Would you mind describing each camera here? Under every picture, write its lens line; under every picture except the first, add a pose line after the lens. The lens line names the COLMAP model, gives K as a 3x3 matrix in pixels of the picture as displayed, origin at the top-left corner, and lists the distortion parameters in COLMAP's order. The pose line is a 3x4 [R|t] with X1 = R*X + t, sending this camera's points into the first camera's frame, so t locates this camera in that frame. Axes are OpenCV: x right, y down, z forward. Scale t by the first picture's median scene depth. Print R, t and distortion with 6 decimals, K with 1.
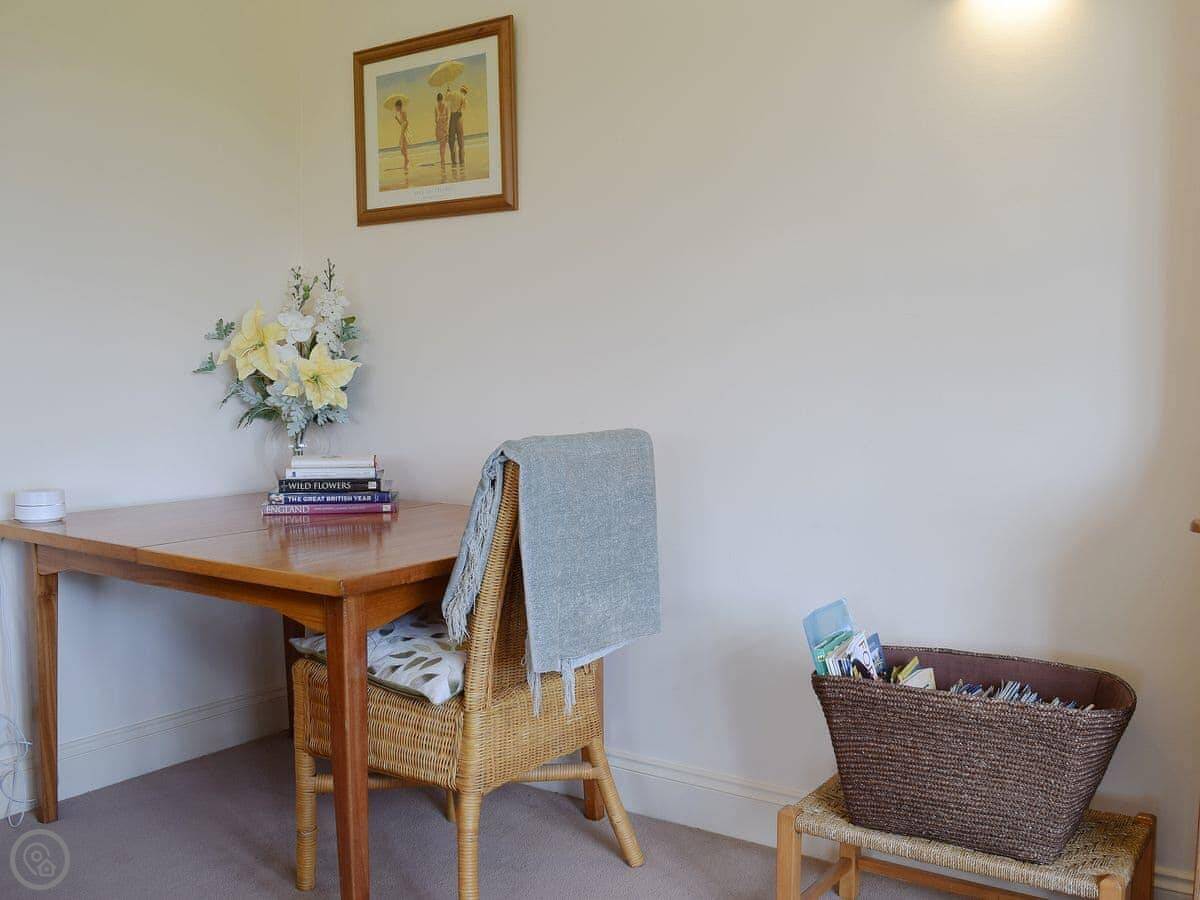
lens RADIAL K [[1138.3, 0, 600.0], [0, 1138.3, 450.0], [0, 0, 1]] dist [-0.000984, -0.217457]
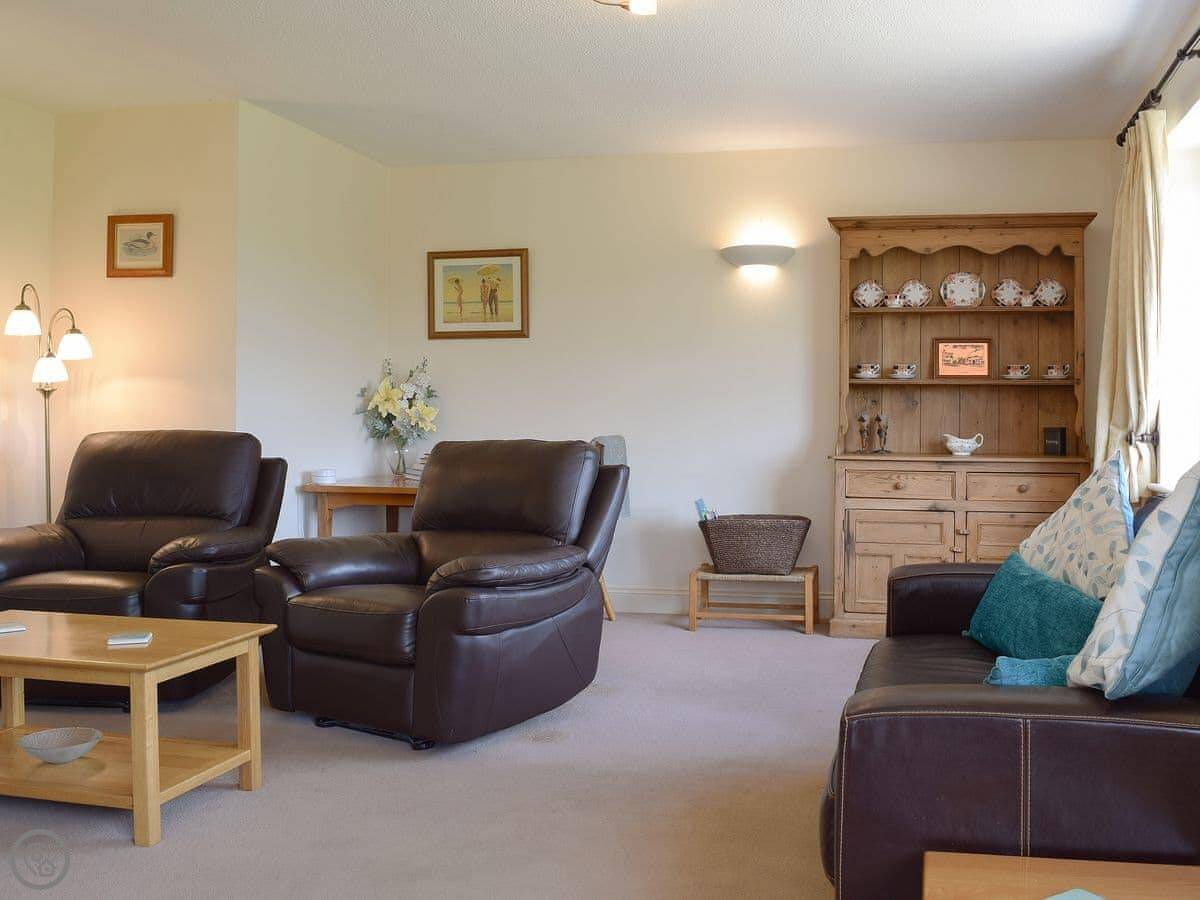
lens RADIAL K [[1105.9, 0, 600.0], [0, 1105.9, 450.0], [0, 0, 1]] dist [-0.083095, 0.004861]
pose [[0.944314, -0.007411, 0.328961, -0.599657], [0.023848, 0.998659, -0.045961, 0.093298], [-0.328179, 0.051246, 0.943224, -0.940703]]
